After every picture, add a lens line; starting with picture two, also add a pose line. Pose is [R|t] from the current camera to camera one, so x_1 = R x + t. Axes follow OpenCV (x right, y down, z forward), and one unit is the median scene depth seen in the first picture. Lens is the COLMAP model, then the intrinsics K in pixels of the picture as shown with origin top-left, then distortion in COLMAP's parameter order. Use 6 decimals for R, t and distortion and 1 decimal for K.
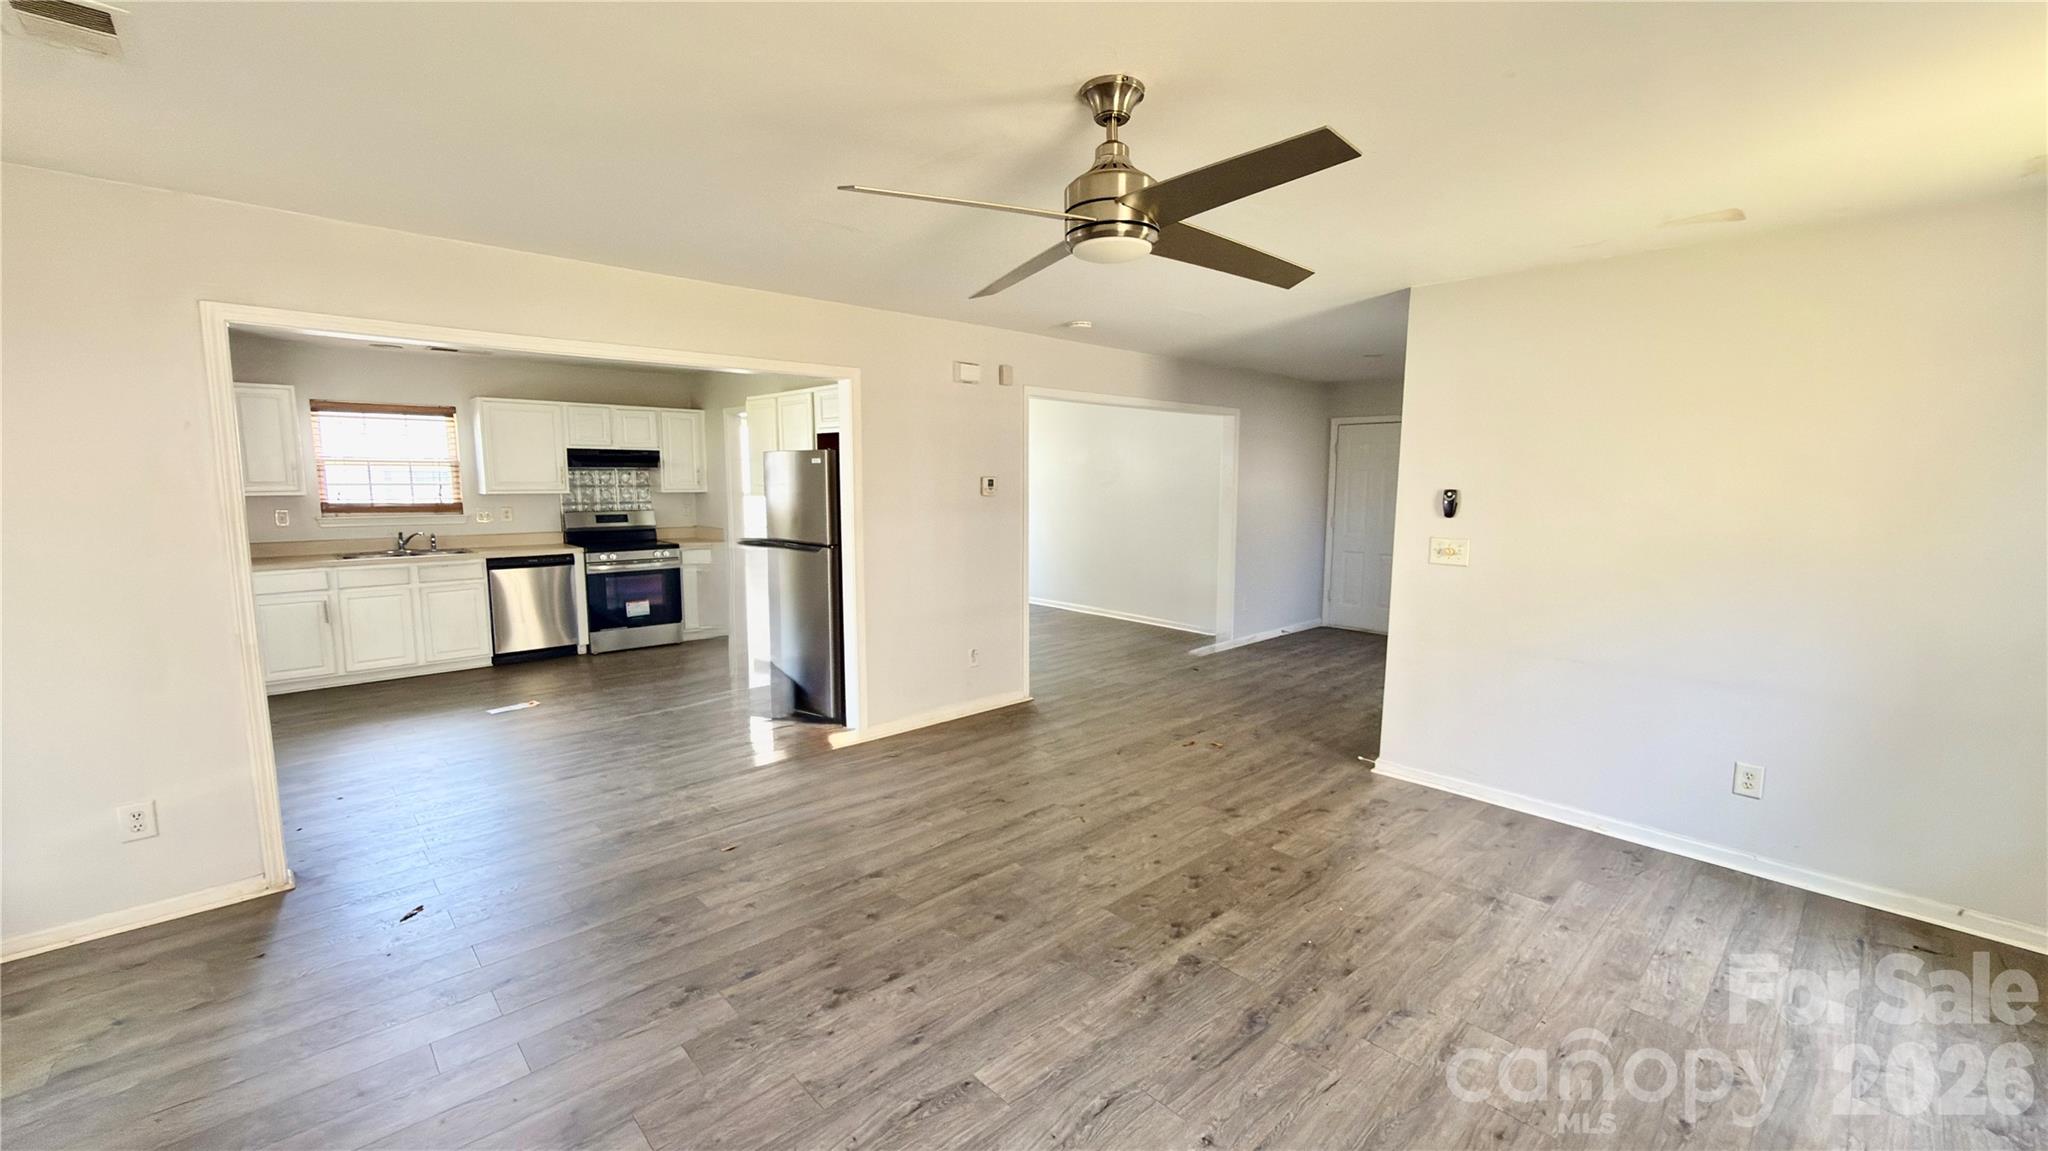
lens RADIAL K [[816.0, 0, 1023.1], [0, 816.0, 576.8], [0, 0, 1]] dist [-0.000680, 0.000726]
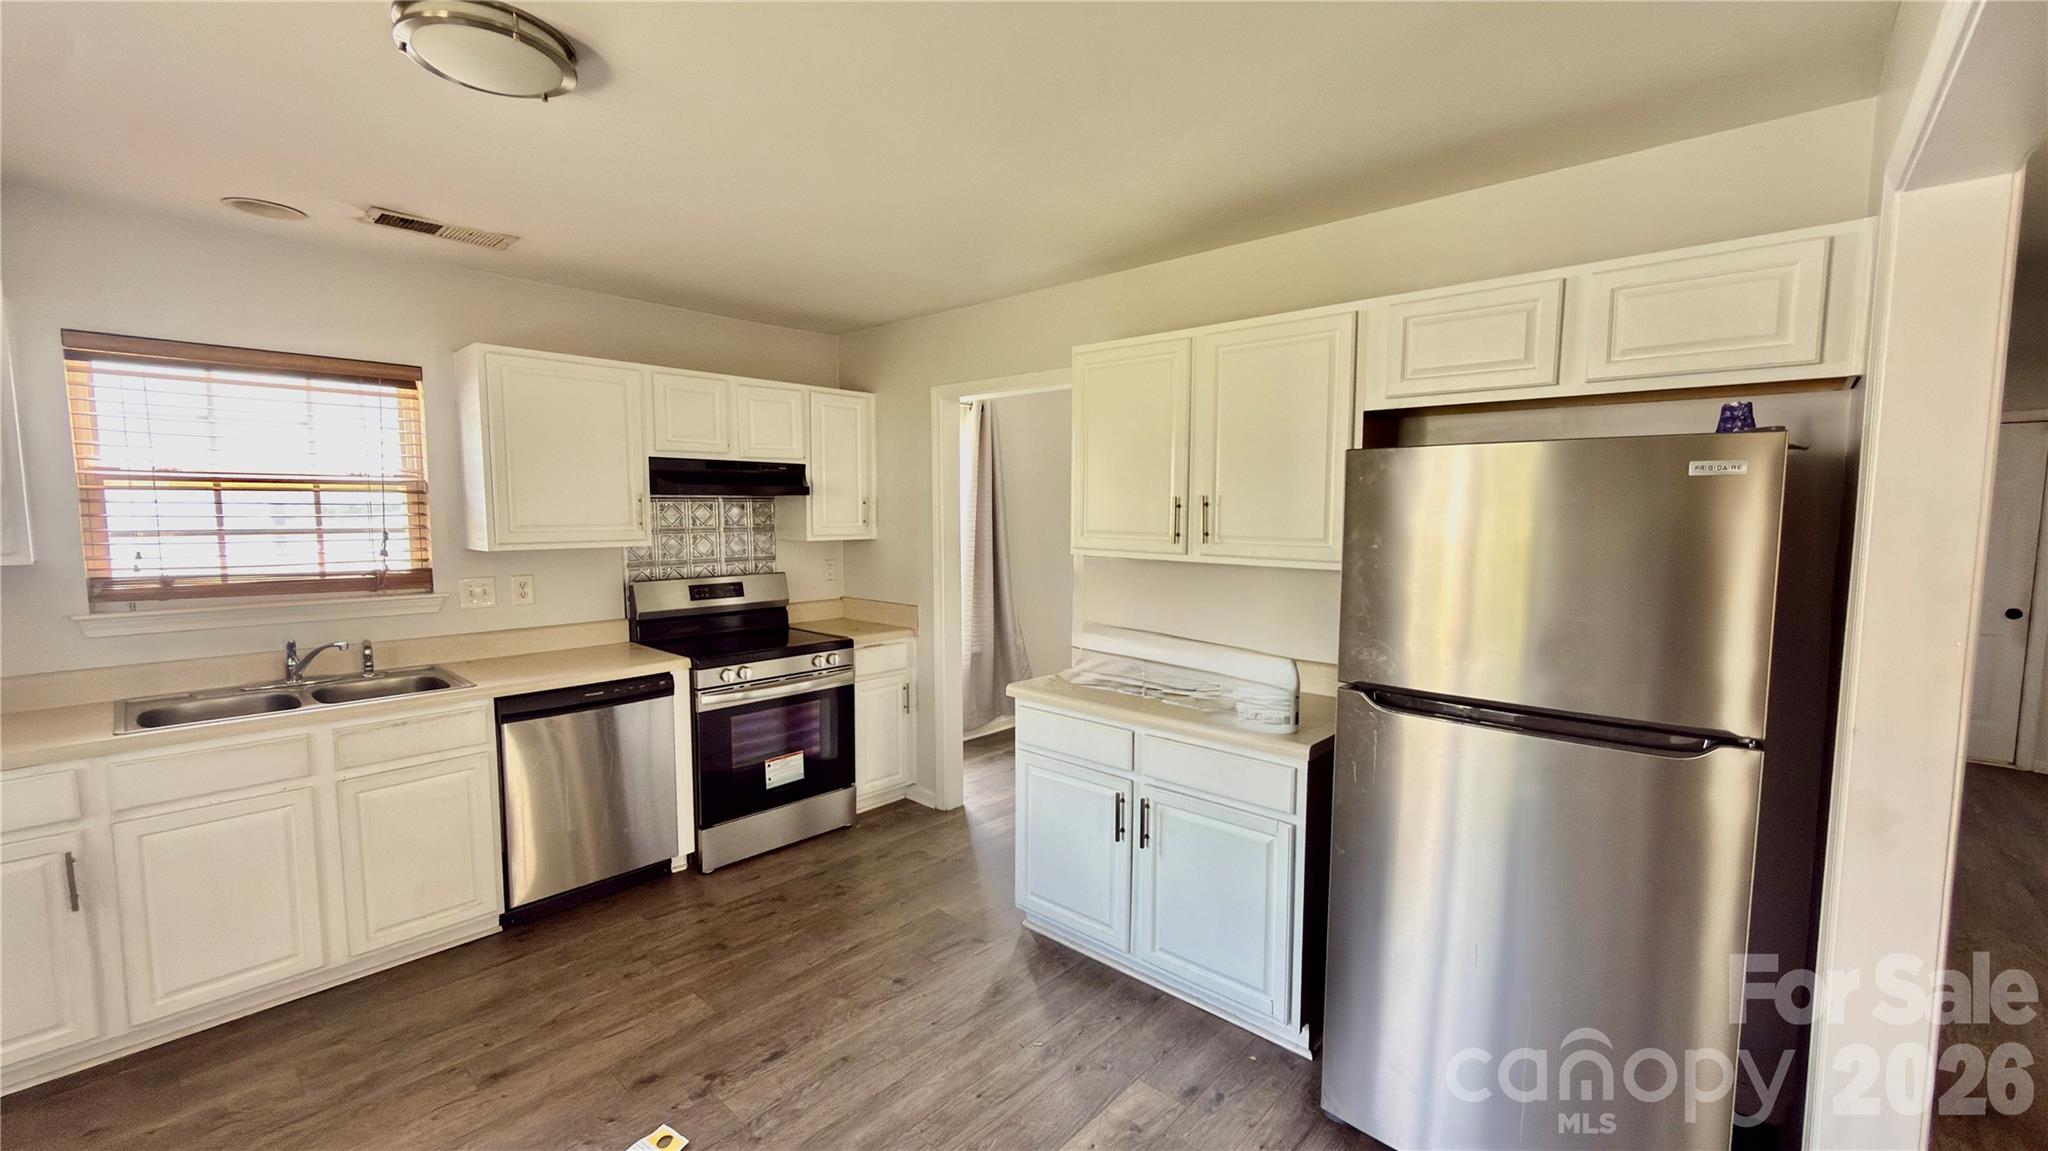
lens RADIAL K [[816.0, 0, 1018.7], [0, 816.0, 574.7], [0, 0, 1]] dist [-0.000680, 0.000726]
pose [[0.996630, -0.009898, 0.081430, -0.379906], [0.013092, 0.999162, -0.038791, -0.063718], [-0.080978, 0.039726, 0.995924, 0.493125]]
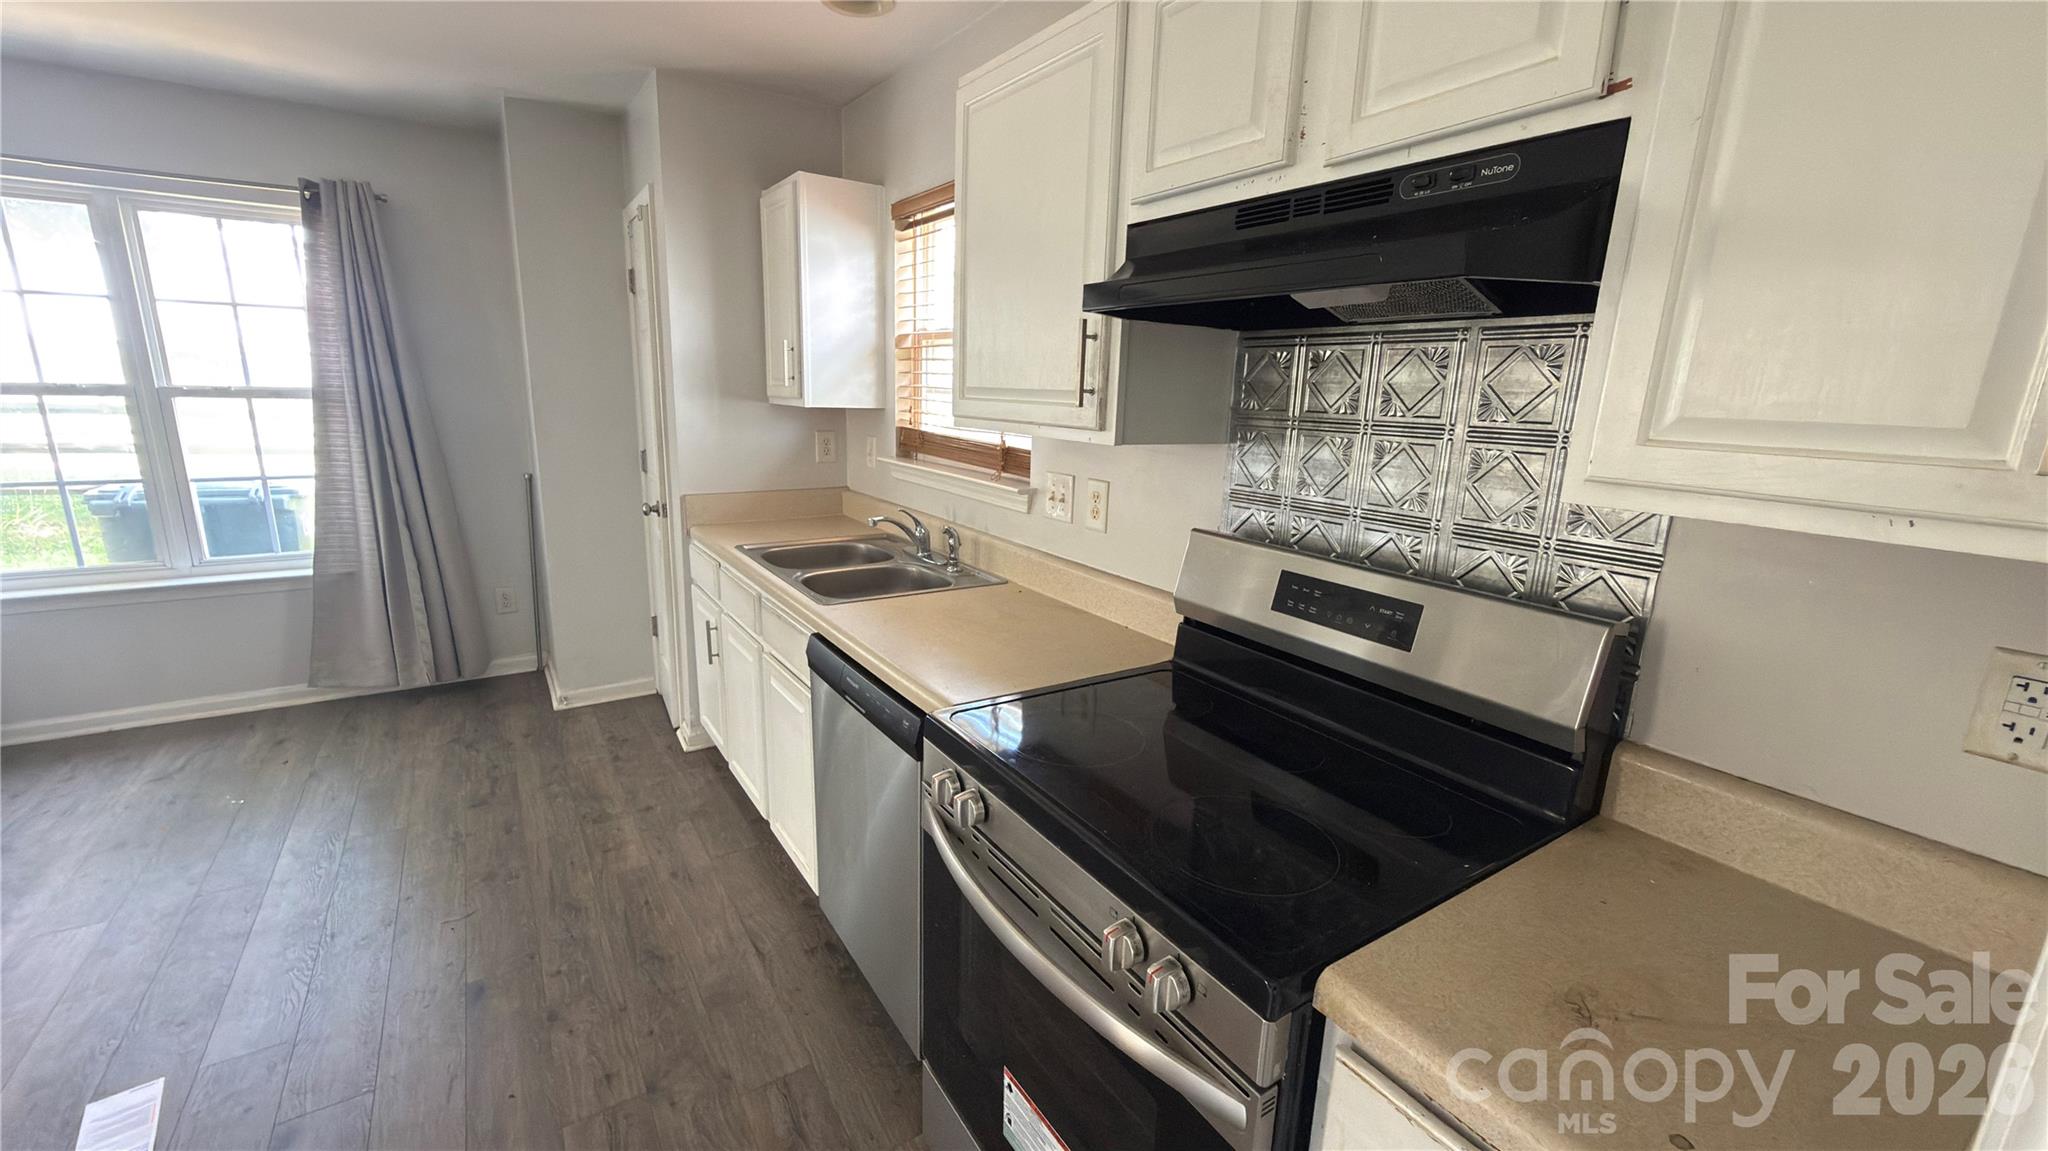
lens RADIAL K [[816.0, 0, 1033.8], [0, 816.0, 572.5], [0, 0, 1]] dist [-0.000680, 0.000726]
pose [[-0.152983, 0.212944, -0.965014, -0.345018], [-0.152417, 0.959740, 0.235942, -0.120405], [0.976404, 0.183180, -0.114367, 1.028449]]
